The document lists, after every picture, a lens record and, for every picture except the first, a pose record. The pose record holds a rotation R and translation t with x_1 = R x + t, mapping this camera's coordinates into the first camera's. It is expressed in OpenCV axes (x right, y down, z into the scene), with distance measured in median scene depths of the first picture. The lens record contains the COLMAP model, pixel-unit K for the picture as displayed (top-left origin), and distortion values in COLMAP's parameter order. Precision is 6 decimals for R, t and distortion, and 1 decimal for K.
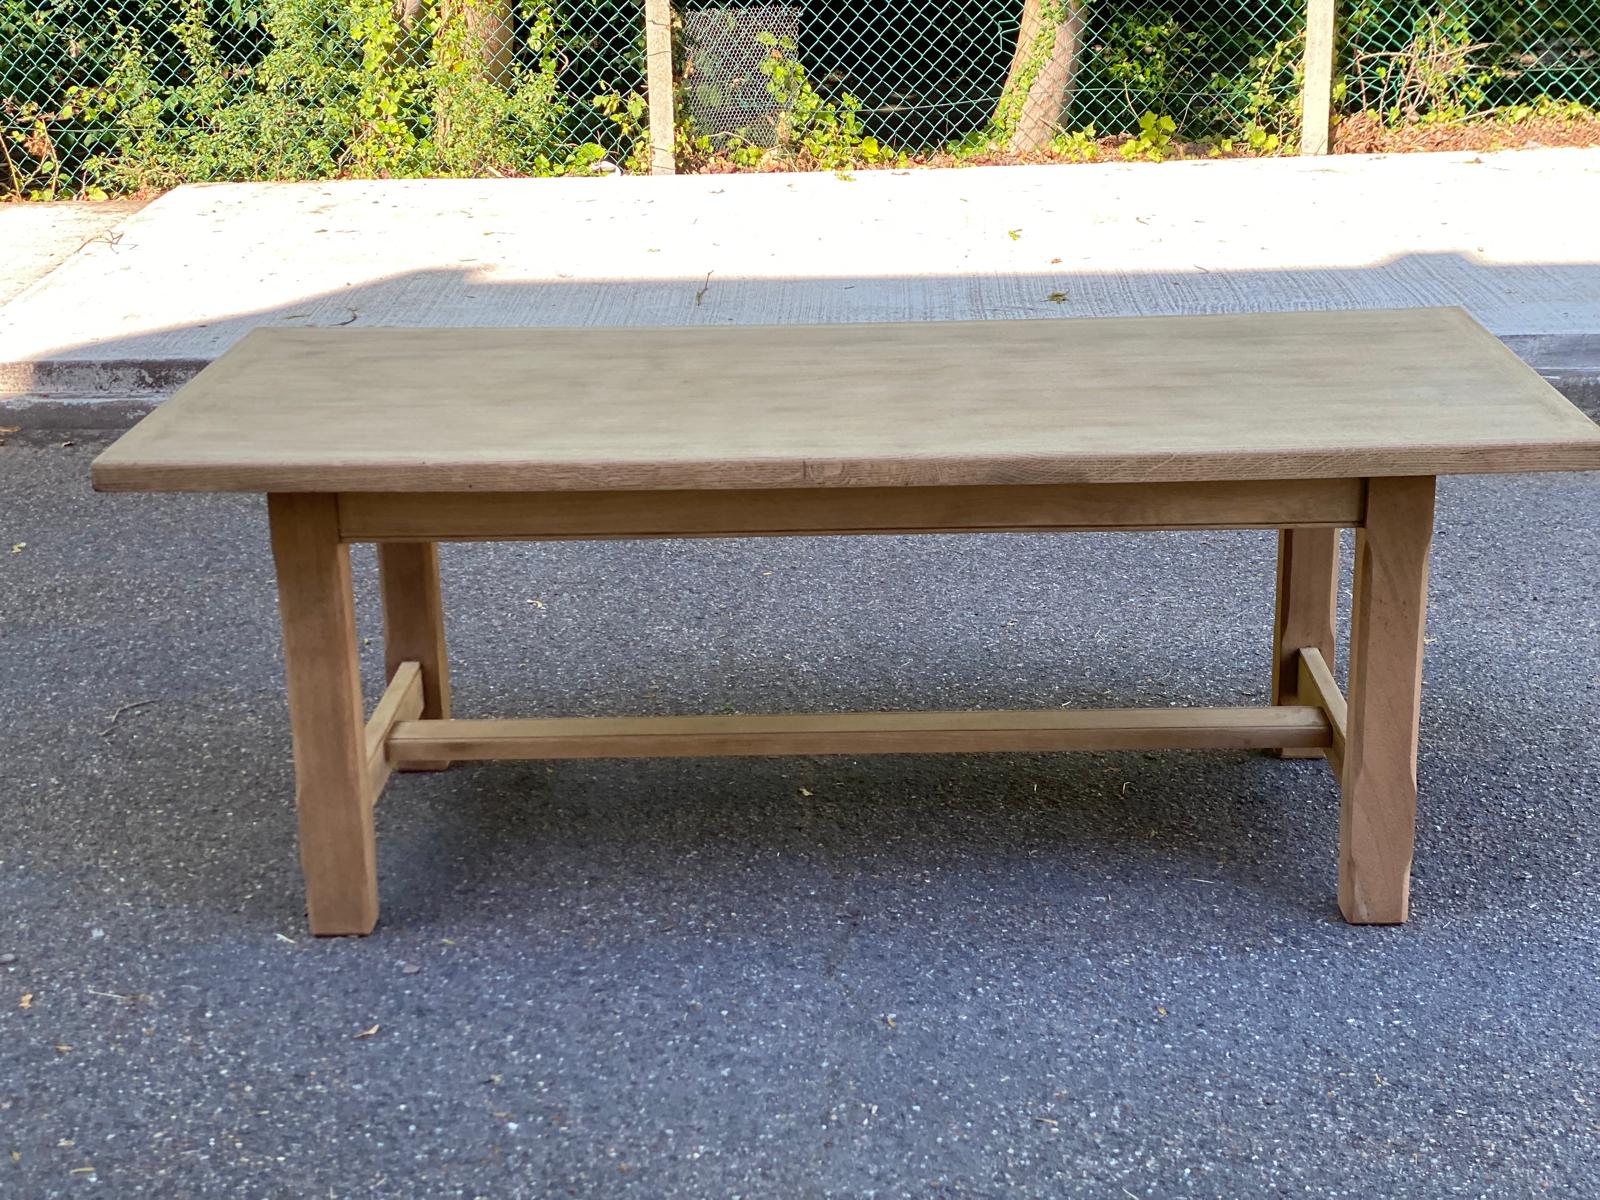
lens RADIAL K [[2408.5, 0, 808.9], [0, 2408.5, 604.8], [0, 0, 1]] dist [0.067043, 0.000000]
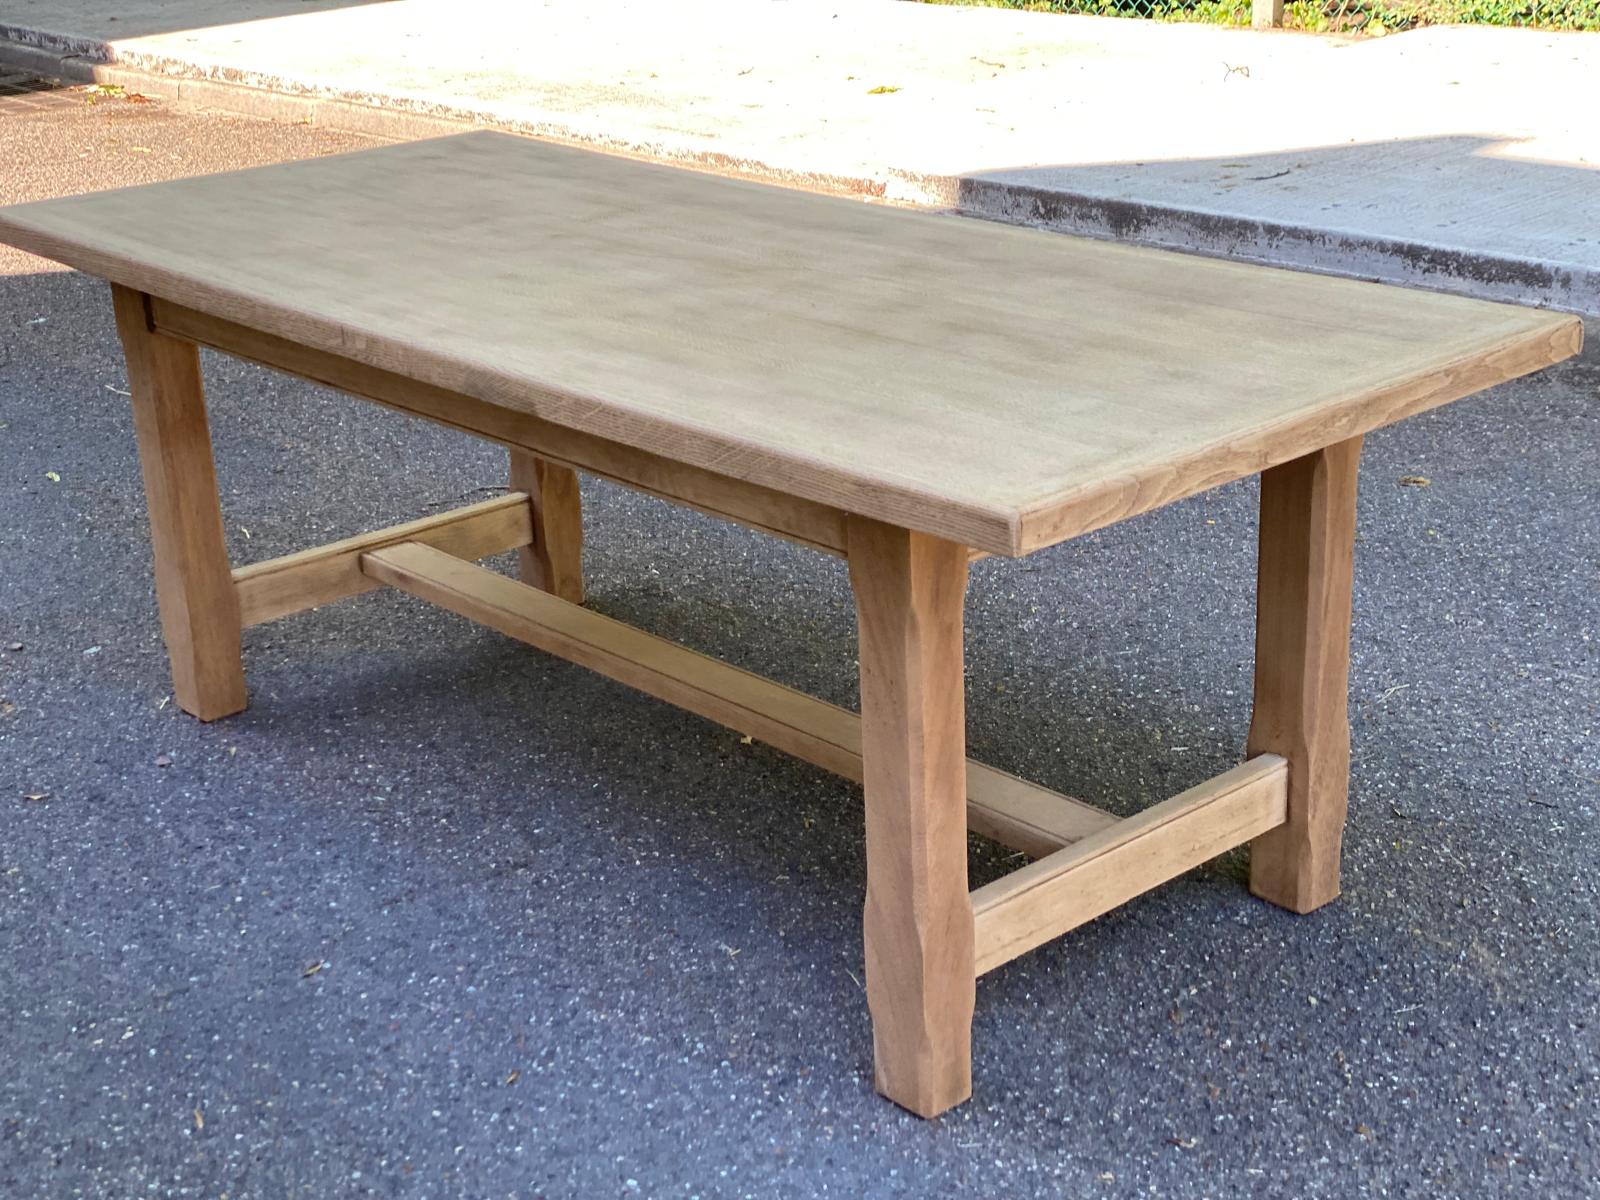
lens RADIAL K [[2408.5, 0, 803.8], [0, 2408.5, 593.7], [0, 0, 1]] dist [0.067043, 0.000000]
pose [[0.680500, 0.253429, -0.687528, 0.700932], [-0.213189, 0.966172, 0.145130, -0.121904], [0.701050, 0.047812, 0.711508, 0.467856]]
